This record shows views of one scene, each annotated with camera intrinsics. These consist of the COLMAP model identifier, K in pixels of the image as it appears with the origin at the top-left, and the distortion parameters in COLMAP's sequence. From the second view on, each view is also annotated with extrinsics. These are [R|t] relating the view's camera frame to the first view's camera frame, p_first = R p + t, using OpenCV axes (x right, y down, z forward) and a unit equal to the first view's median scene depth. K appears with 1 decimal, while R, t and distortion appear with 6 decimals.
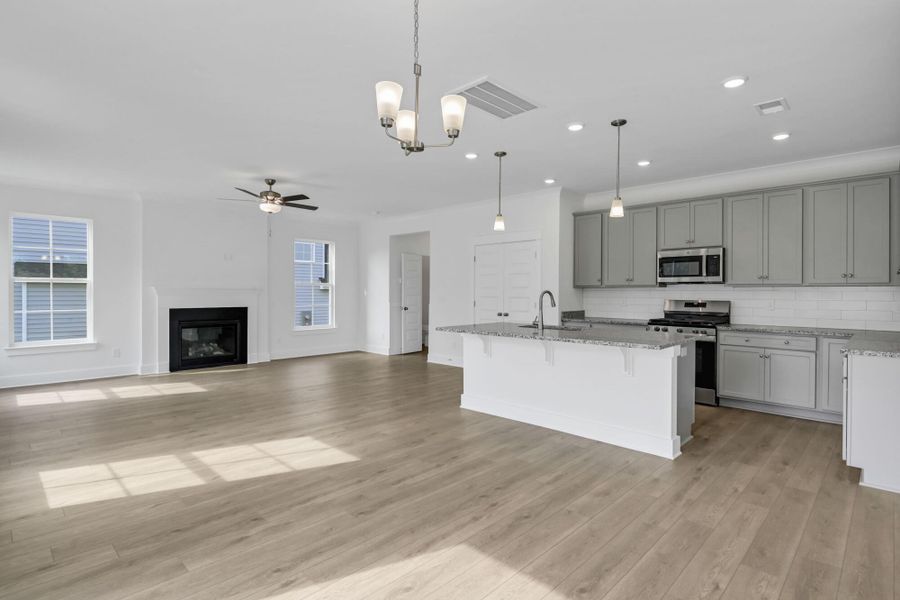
lens RADIAL K [[453.7, 0, 461.4], [0, 453.7, 291.7], [0, 0, 1]] dist [0.001125, -0.000168]
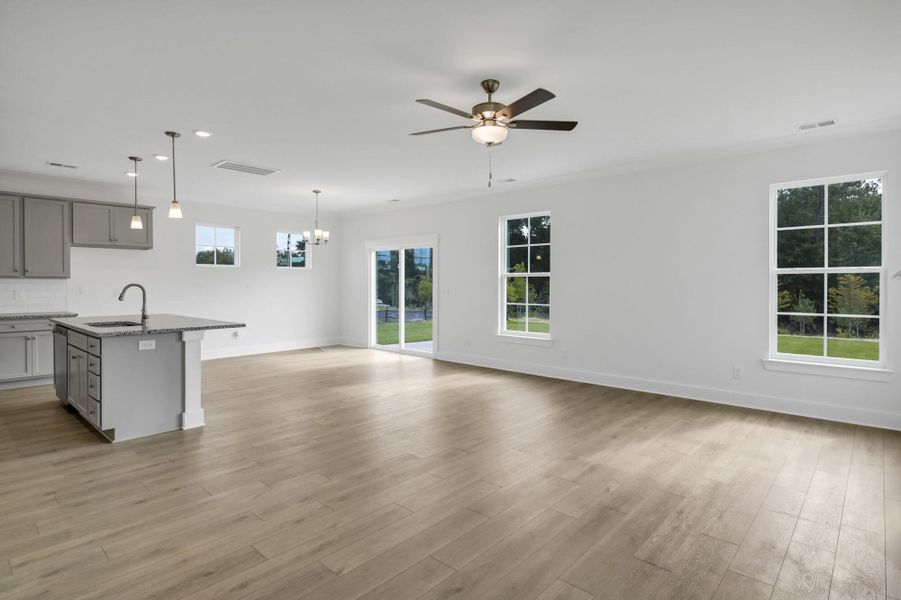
lens RADIAL K [[472.6, 0, 451.6], [0, 472.6, 286.0], [0, 0, 1]] dist [0.000326, 0.000018]
pose [[-0.999900, -0.000515, -0.014137, -0.415942], [-0.000635, 0.999964, 0.008435, -0.004232], [0.014132, 0.008443, -0.999864, 1.764627]]
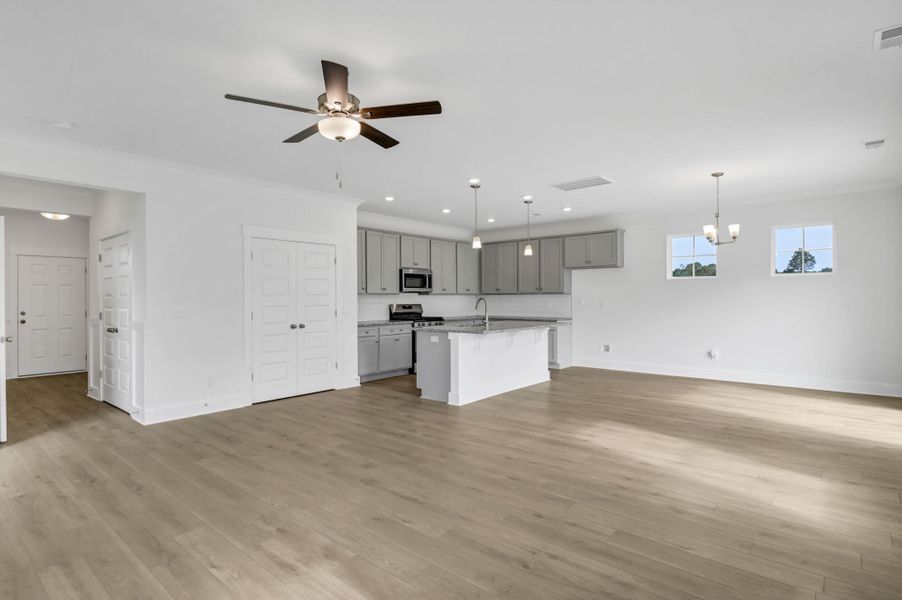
lens RADIAL K [[458.4, 0, 442.8], [0, 458.4, 289.0], [0, 0, 1]] dist [0.002250, -0.000357]
pose [[-0.038540, 0.017654, 0.999101, -1.033813], [0.007036, 0.999824, -0.017396, -0.003247], [-0.999232, 0.006359, -0.038657, 1.024124]]
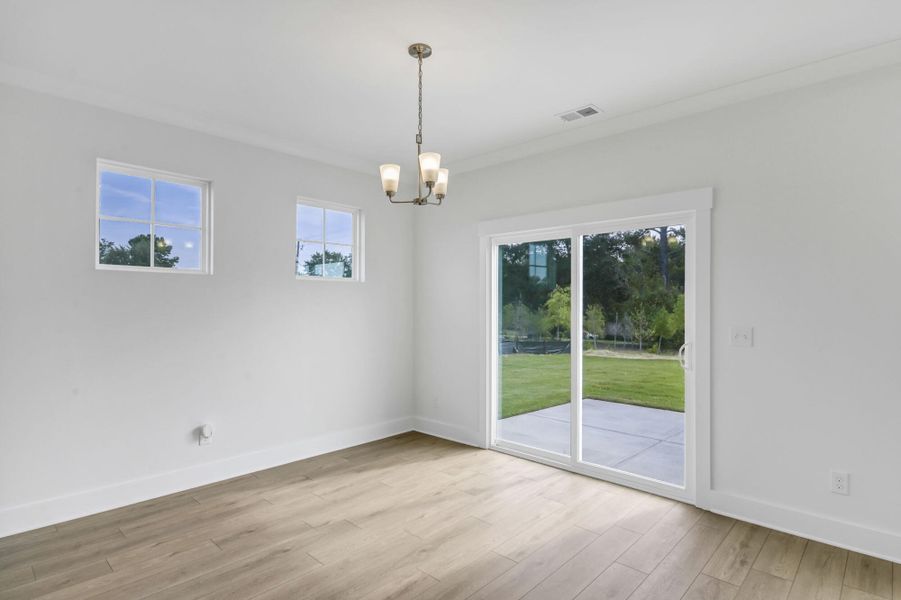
lens RADIAL K [[428.2, 0, 438.7], [0, 428.2, 301.5], [0, 0, 1]] dist [0.000873, 0.000036]
pose [[-0.999972, -0.004720, 0.005822, -0.058783], [-0.004721, 0.999989, -0.000218, -0.014990], [-0.005821, -0.000246, -0.999983, 0.788028]]
